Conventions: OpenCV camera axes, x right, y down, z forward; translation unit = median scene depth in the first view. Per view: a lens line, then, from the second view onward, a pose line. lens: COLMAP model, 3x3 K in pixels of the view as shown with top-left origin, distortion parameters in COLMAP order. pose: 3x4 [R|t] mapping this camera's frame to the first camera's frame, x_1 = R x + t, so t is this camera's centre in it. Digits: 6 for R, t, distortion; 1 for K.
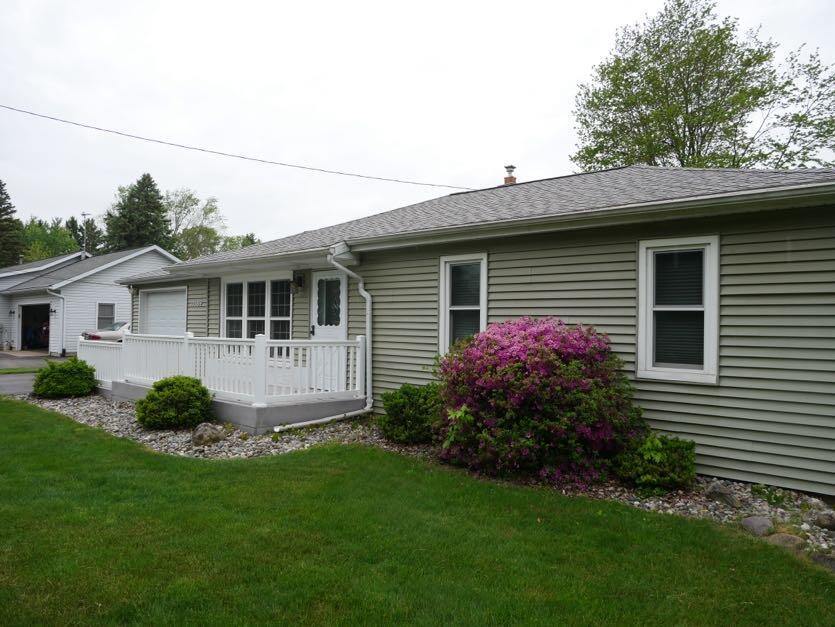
lens RADIAL K [[590.8, 0, 416.7], [0, 590.8, 319.4], [0, 0, 1]] dist [-0.051423, 0.022190]
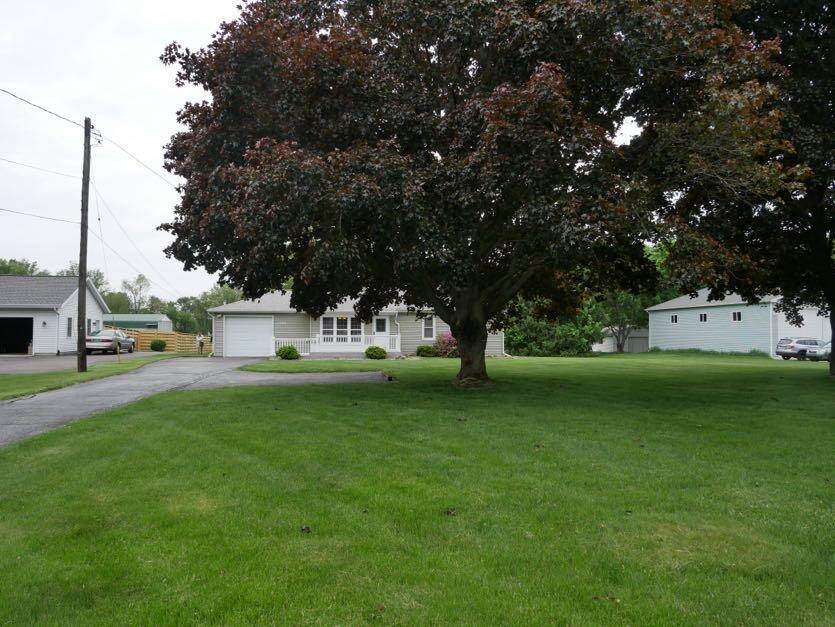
lens RADIAL K [[590.8, 0, 419.1], [0, 590.8, 313.8], [0, 0, 1]] dist [-0.051423, 0.022190]
pose [[0.618018, 0.015285, 0.786015, -2.529118], [-0.004346, 0.999862, -0.016027, -0.037615], [-0.786152, 0.006489, 0.617999, -1.222813]]
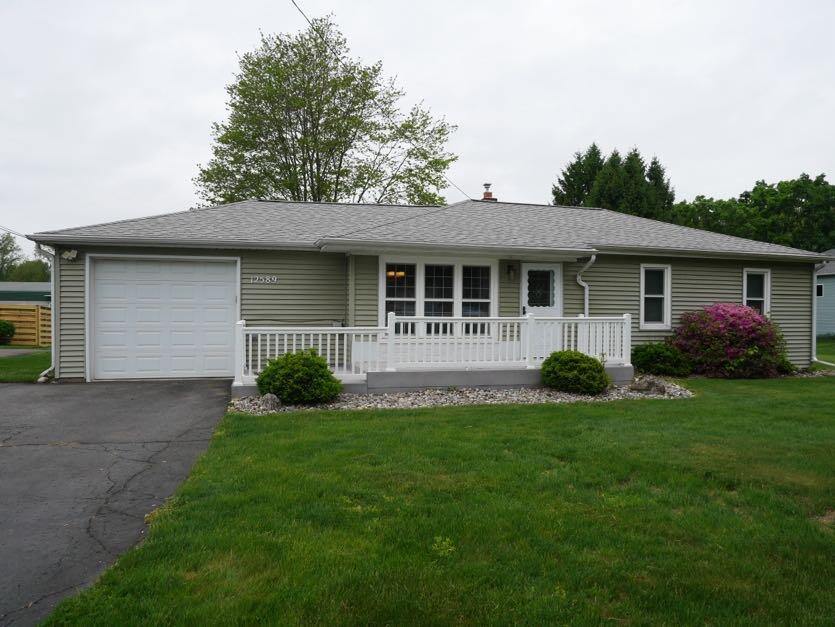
lens RADIAL K [[590.8, 0, 417.0], [0, 590.8, 317.2], [0, 0, 1]] dist [-0.051423, 0.022190]
pose [[0.551322, -0.019769, 0.834058, -1.246724], [-0.008842, 0.999525, 0.029536, -0.001806], [-0.834246, -0.023658, 0.550885, 0.482528]]
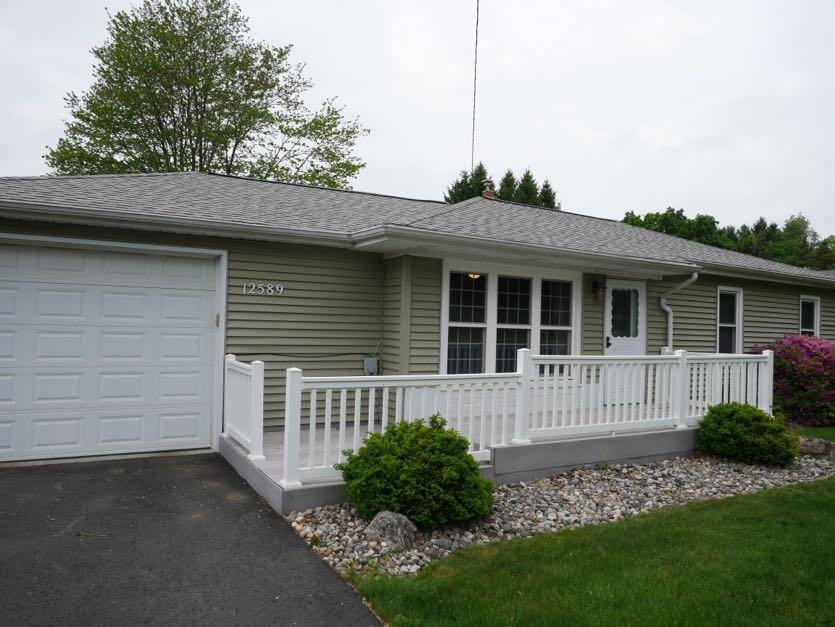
lens RADIAL K [[590.8, 0, 413.8], [0, 590.8, 312.2], [0, 0, 1]] dist [-0.051423, 0.022190]
pose [[0.320638, 0.022764, 0.946928, -1.078090], [-0.031032, 0.999427, -0.013519, -0.006204], [-0.946693, -0.025050, 0.321161, 0.939009]]
